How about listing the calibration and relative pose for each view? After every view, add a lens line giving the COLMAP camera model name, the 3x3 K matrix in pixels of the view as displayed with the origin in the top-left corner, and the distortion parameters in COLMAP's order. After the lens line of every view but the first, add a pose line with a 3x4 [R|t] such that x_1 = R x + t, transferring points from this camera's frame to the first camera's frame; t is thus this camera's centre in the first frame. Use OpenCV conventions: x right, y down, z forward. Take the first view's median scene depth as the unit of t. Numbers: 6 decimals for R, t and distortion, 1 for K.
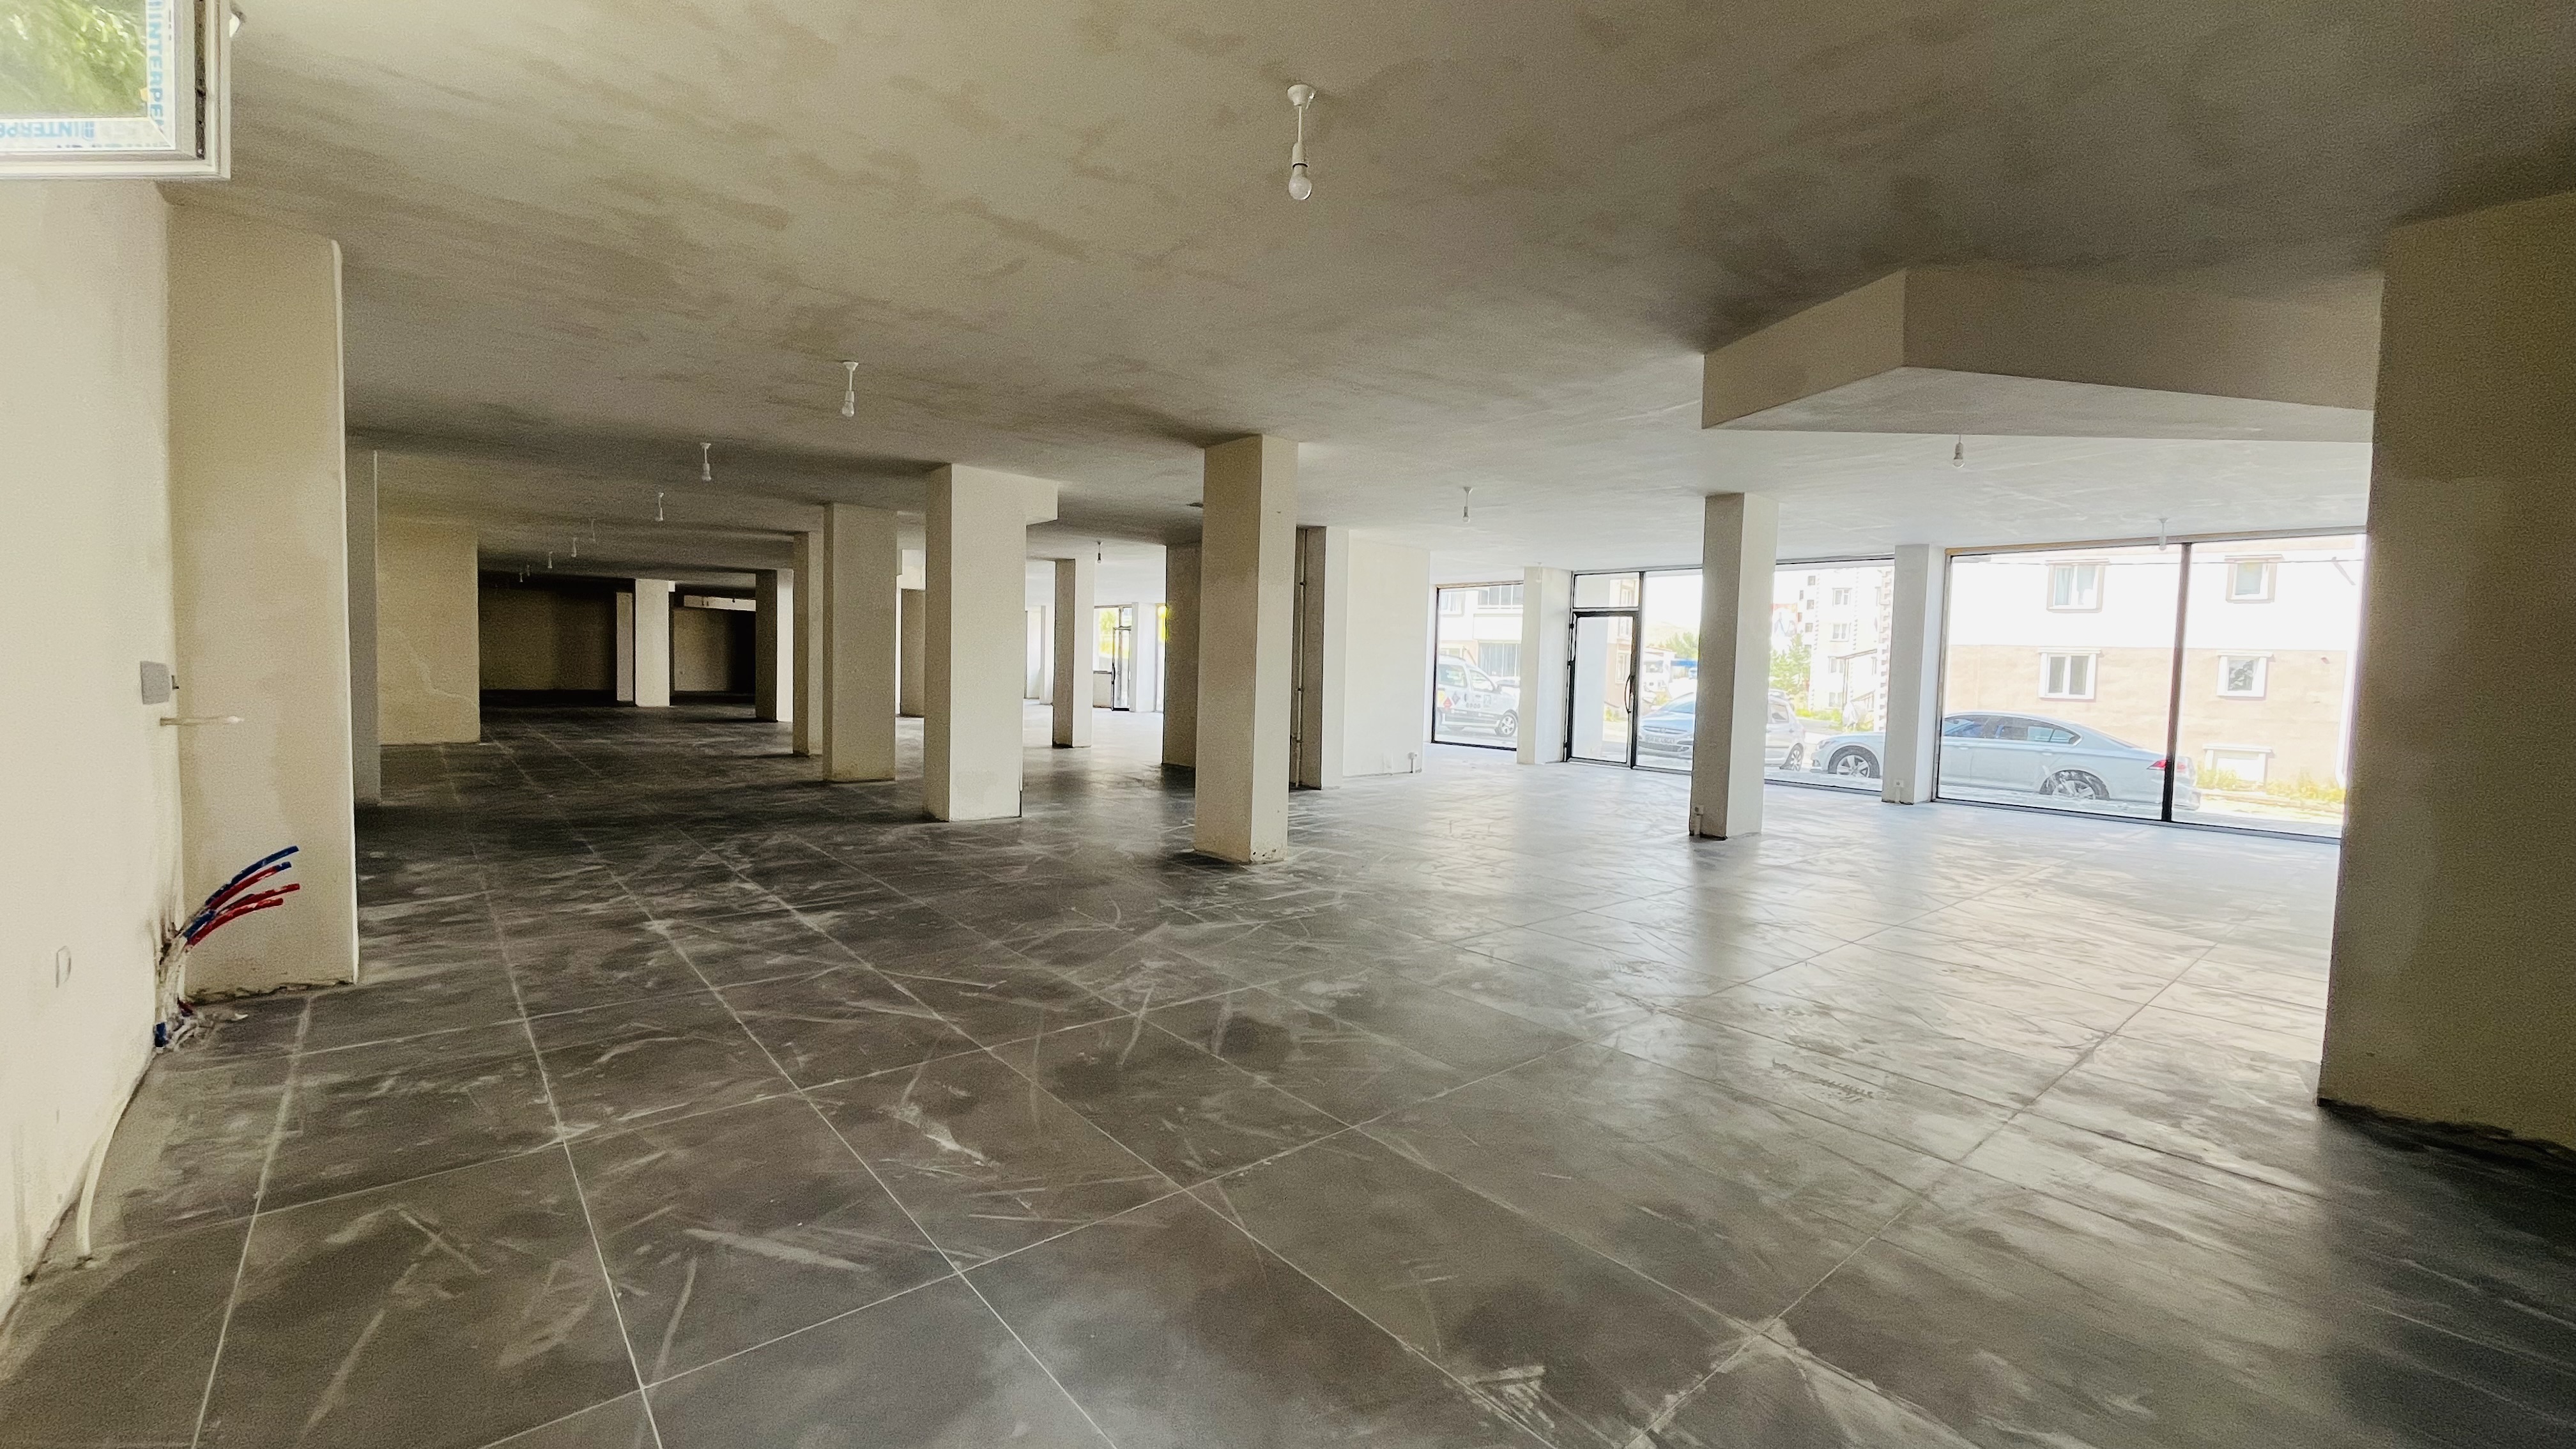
lens RADIAL K [[1036.4, 0, 1285.9], [0, 1036.4, 718.9], [0, 0, 1]] dist [-0.002932, 0.000351]
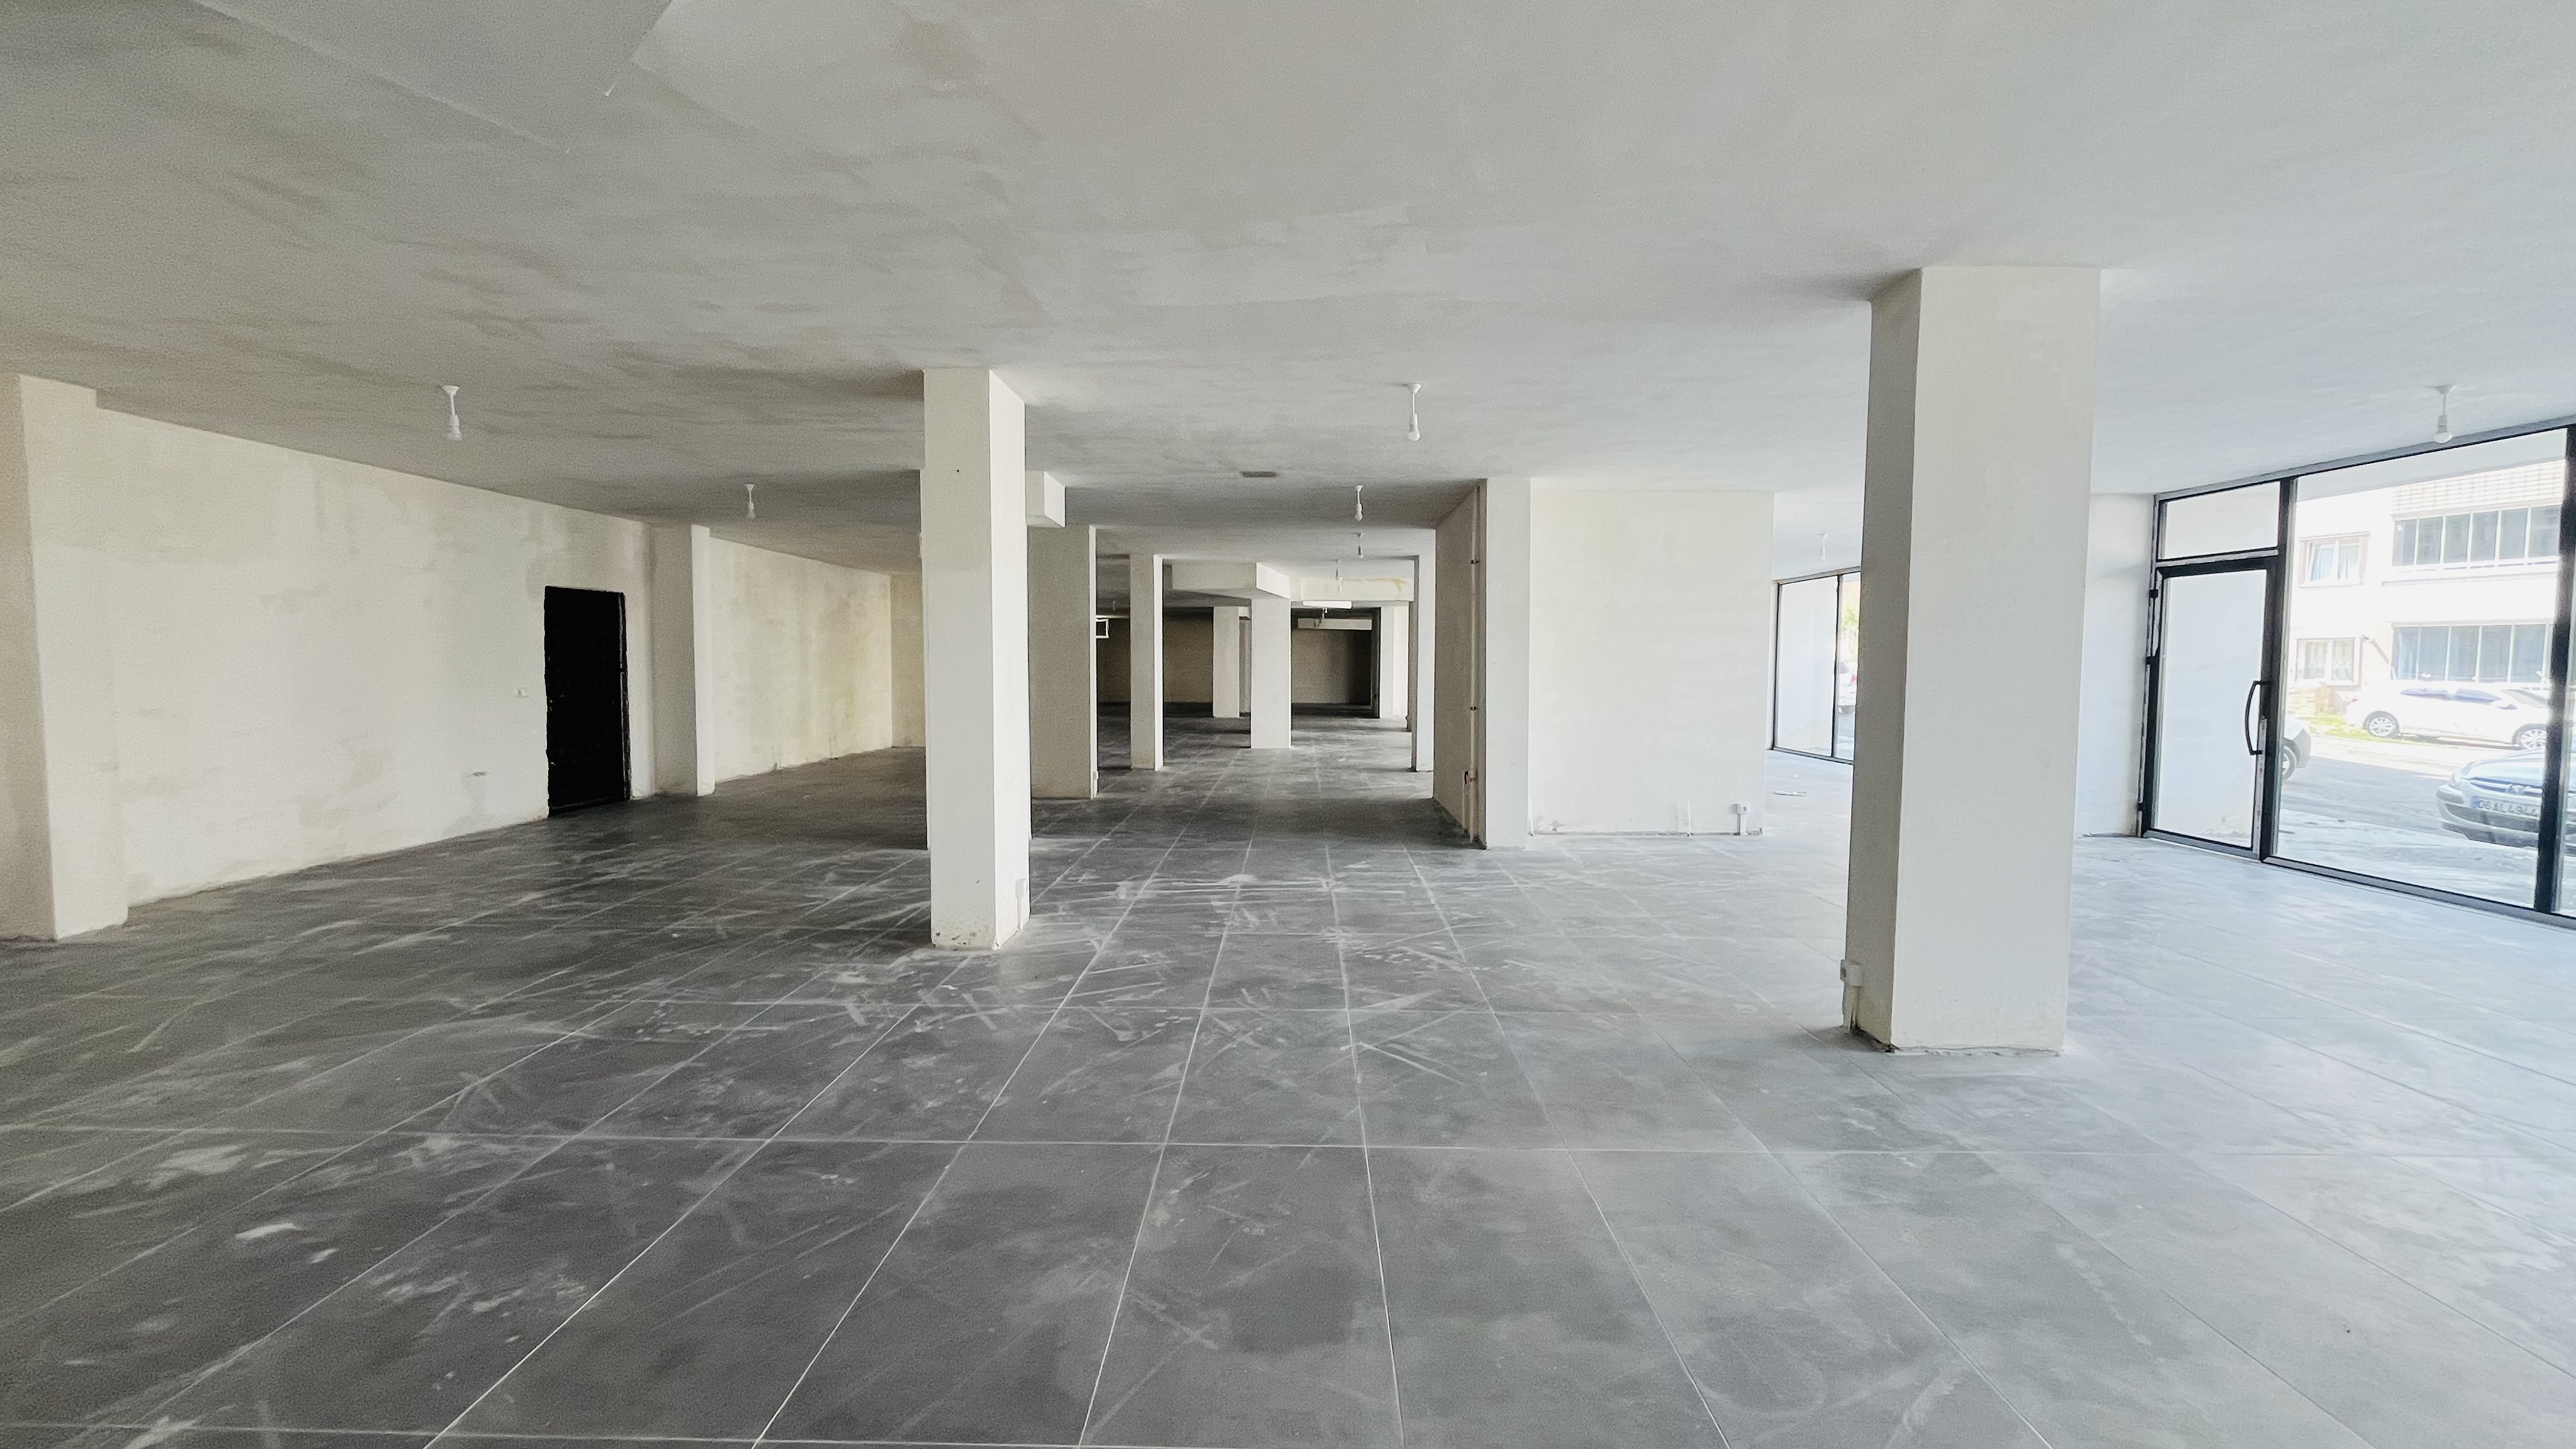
lens RADIAL K [[1036.4, 0, 1289.8], [0, 1036.4, 727.7], [0, 0, 1]] dist [-0.002932, 0.000351]
pose [[0.749124, 0.016843, -0.662216, 0.205465], [-0.017287, 0.999833, 0.005874, -0.008852], [0.662205, 0.007048, 0.749290, 0.192148]]
